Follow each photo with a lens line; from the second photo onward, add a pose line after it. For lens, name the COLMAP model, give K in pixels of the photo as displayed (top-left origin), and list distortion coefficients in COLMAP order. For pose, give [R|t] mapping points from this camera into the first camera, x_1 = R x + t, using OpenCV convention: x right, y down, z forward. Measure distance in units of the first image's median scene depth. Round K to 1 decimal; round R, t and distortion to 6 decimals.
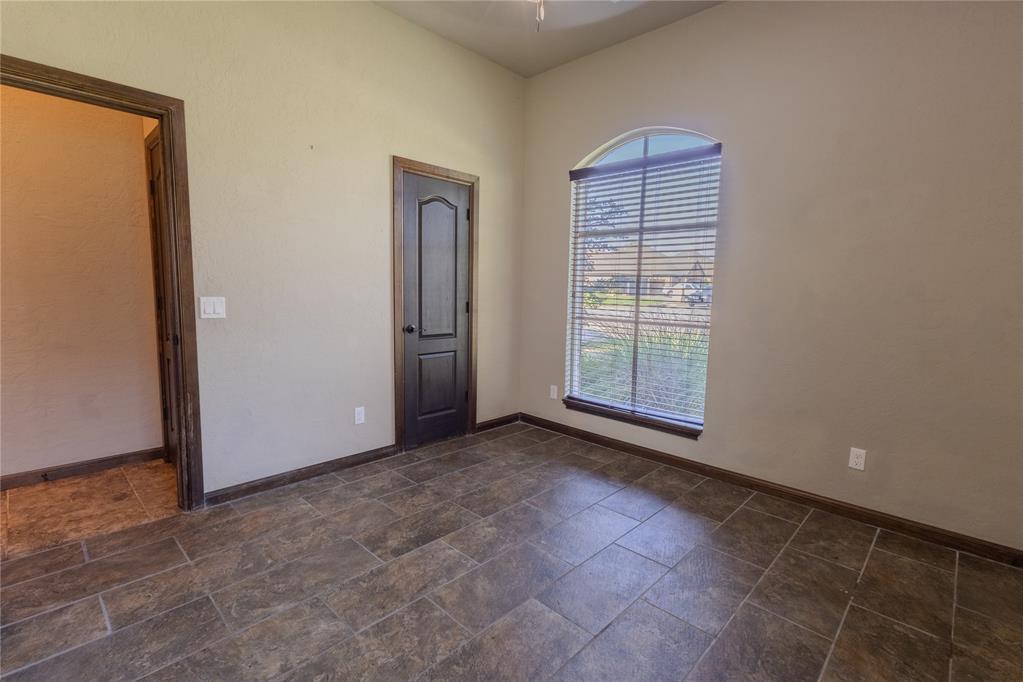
lens RADIAL K [[470.9, 0, 510.5], [0, 470.9, 340.5], [0, 0, 1]] dist [0.005762, -0.000940]
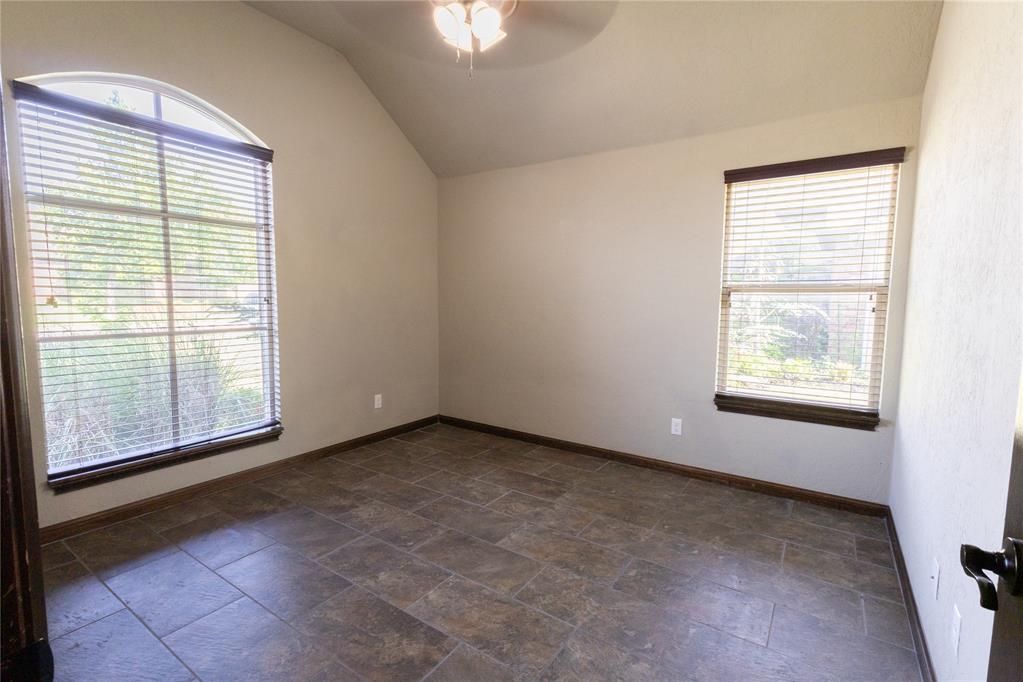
lens RADIAL K [[470.9, 0, 510.2], [0, 470.9, 340.0], [0, 0, 1]] dist [0.005762, -0.000940]
pose [[-0.165500, -0.116925, 0.979254, -0.810451], [0.093931, 0.986564, 0.133672, -0.109976], [-0.981726, 0.114105, -0.152293, 0.790356]]
